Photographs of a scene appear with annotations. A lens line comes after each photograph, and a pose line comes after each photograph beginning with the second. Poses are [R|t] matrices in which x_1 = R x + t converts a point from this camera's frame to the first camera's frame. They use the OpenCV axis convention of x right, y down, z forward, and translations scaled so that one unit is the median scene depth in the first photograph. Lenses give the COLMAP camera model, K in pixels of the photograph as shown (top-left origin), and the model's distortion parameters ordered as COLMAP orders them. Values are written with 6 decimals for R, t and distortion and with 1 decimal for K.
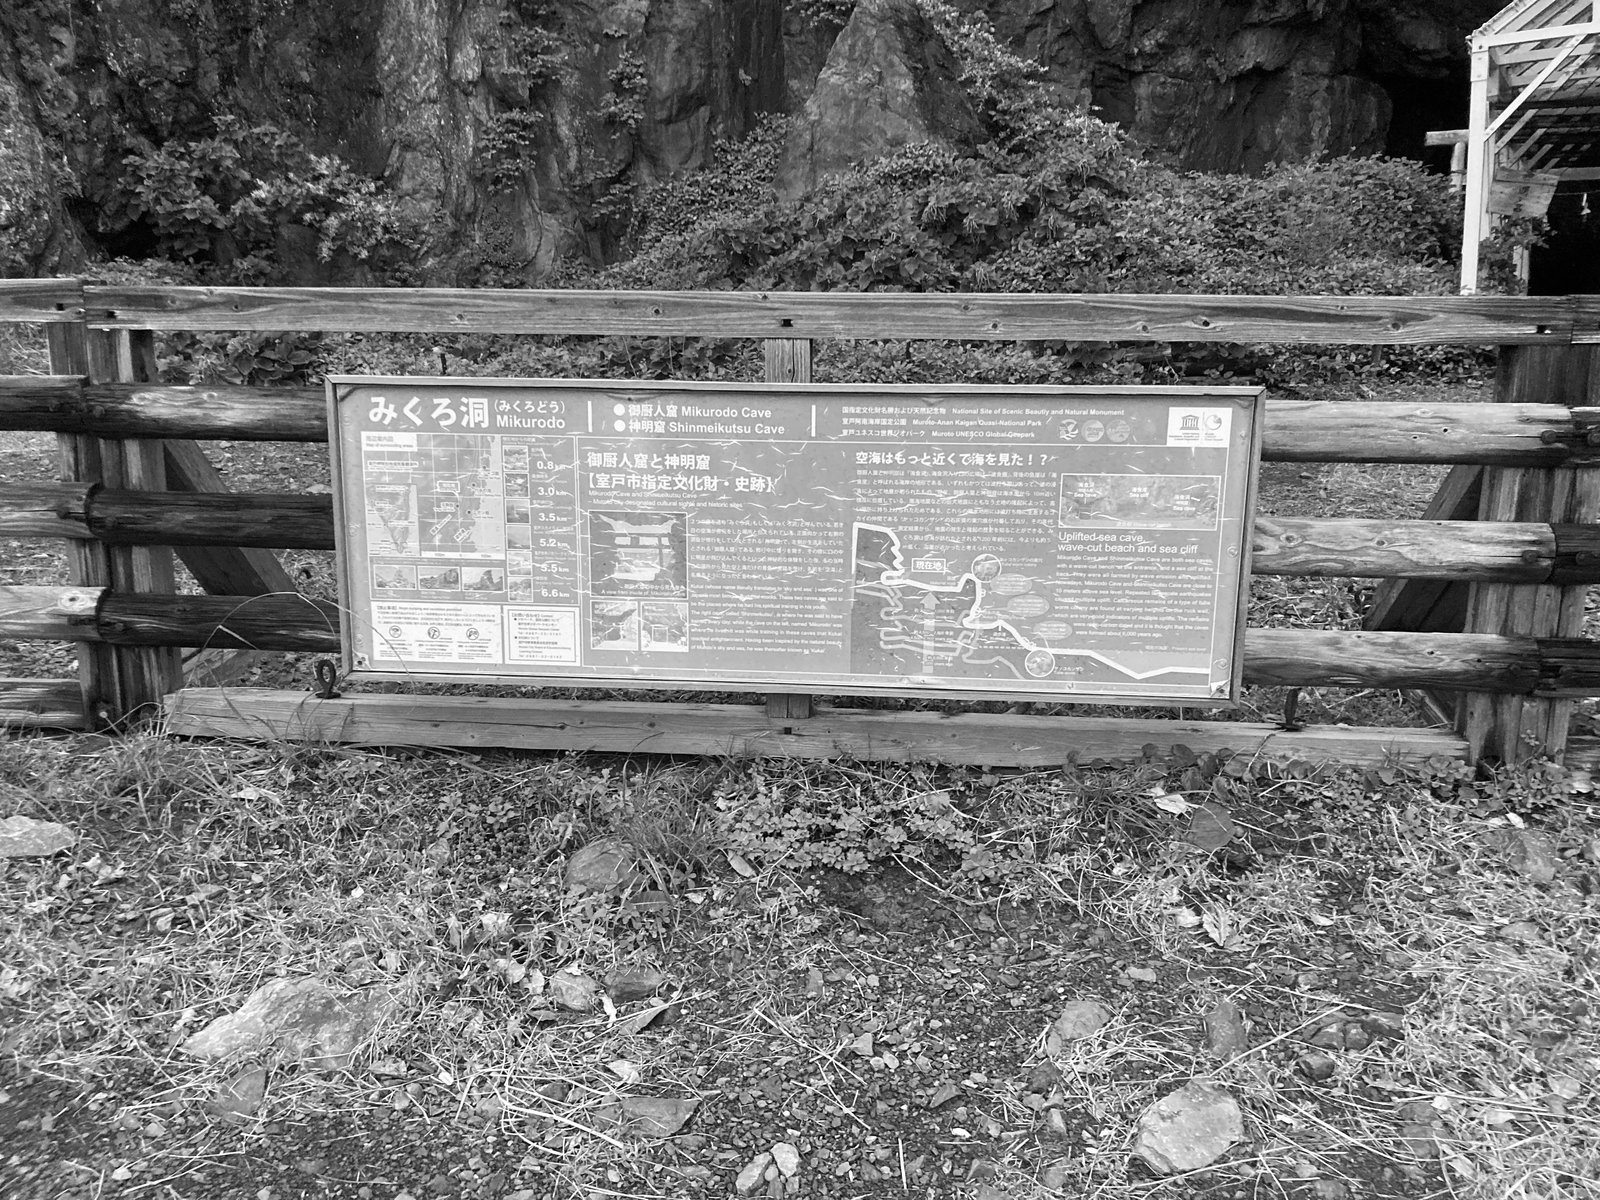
lens RADIAL K [[1305.5, 0, 800.1], [0, 1305.5, 608.6], [0, 0, 1]] dist [0.014294, -0.008011]
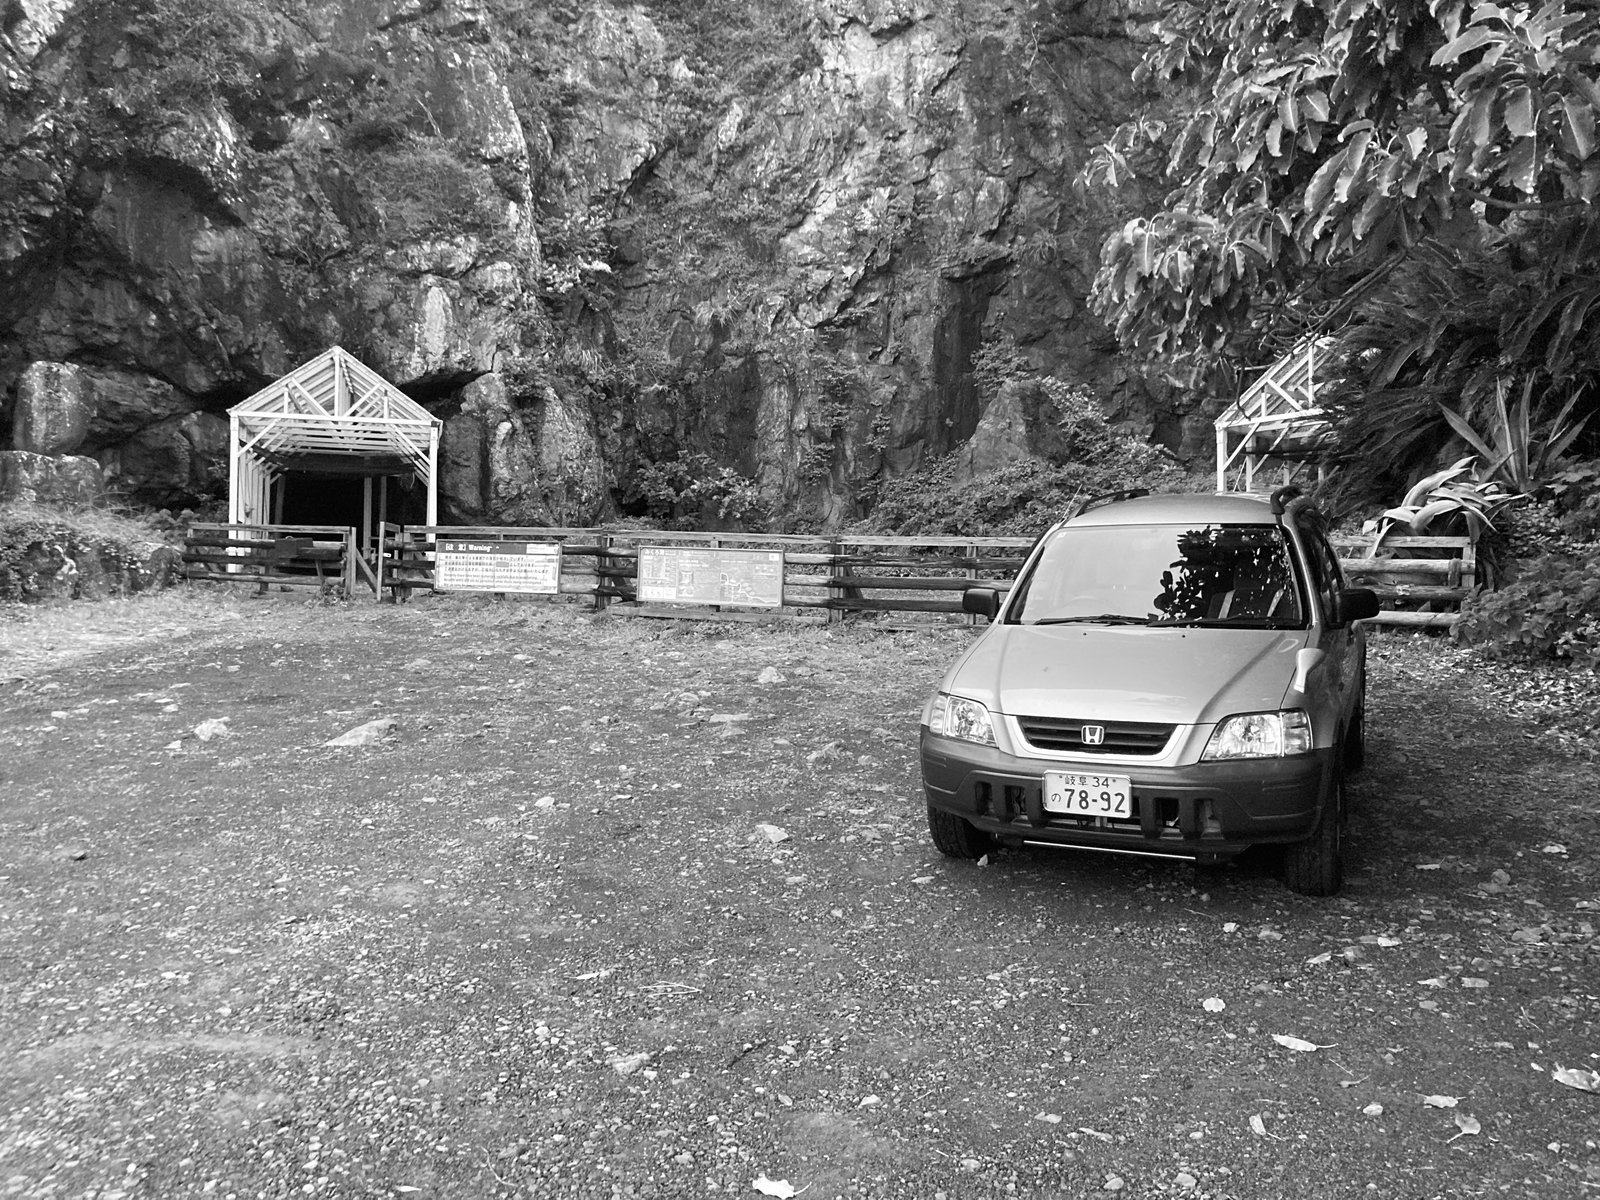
lens RADIAL K [[1304.7, 0, 790.8], [0, 1304.7, 610.9], [0, 0, 1]] dist [0.011412, -0.008838]
pose [[0.935339, 0.036486, -0.351865, 0.557156], [-0.100093, 0.981316, -0.164315, 0.238381], [0.339296, 0.188910, 0.921516, -0.972018]]
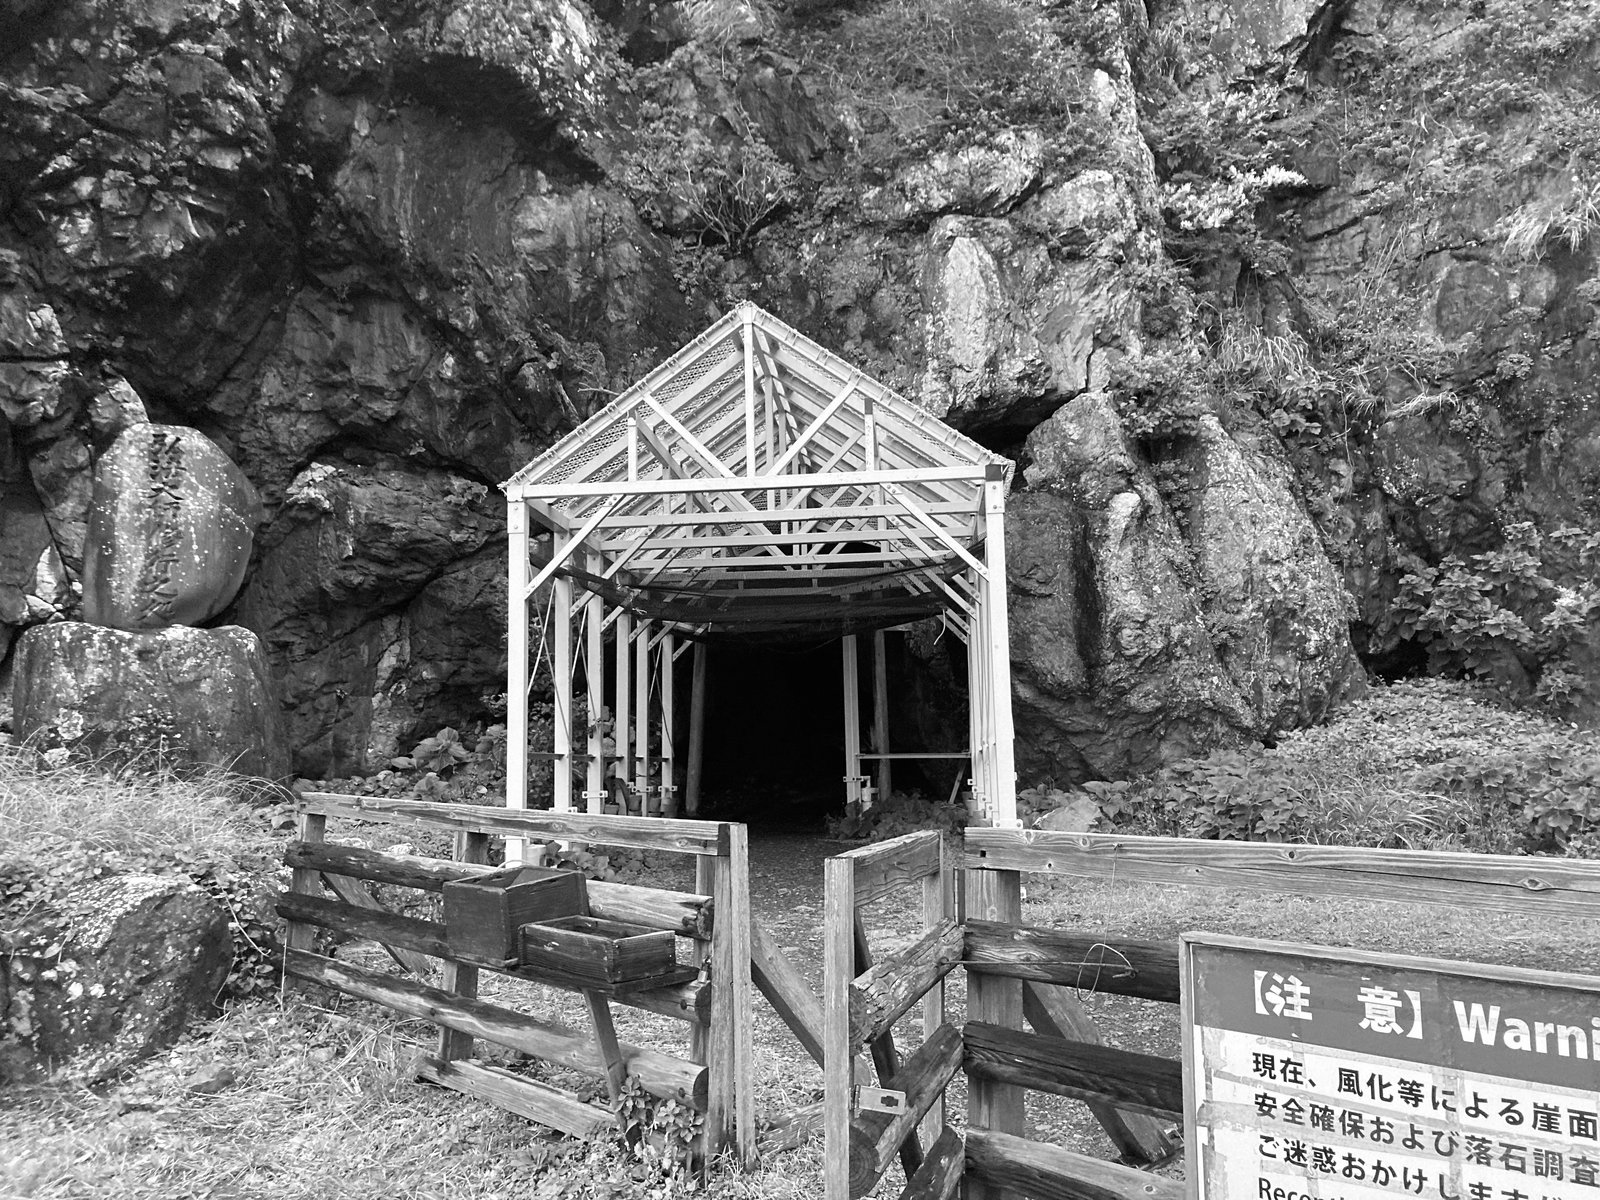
lens RADIAL K [[1311.3, 0, 800.0], [0, 1311.3, 600.0], [0, 0, 1]] dist [0.029129, -0.006028]
pose [[0.743370, -0.082559, -0.663765, -0.253194], [-0.117620, 0.960756, -0.251224, -0.041813], [0.658457, 0.264825, 0.704487, 0.042340]]
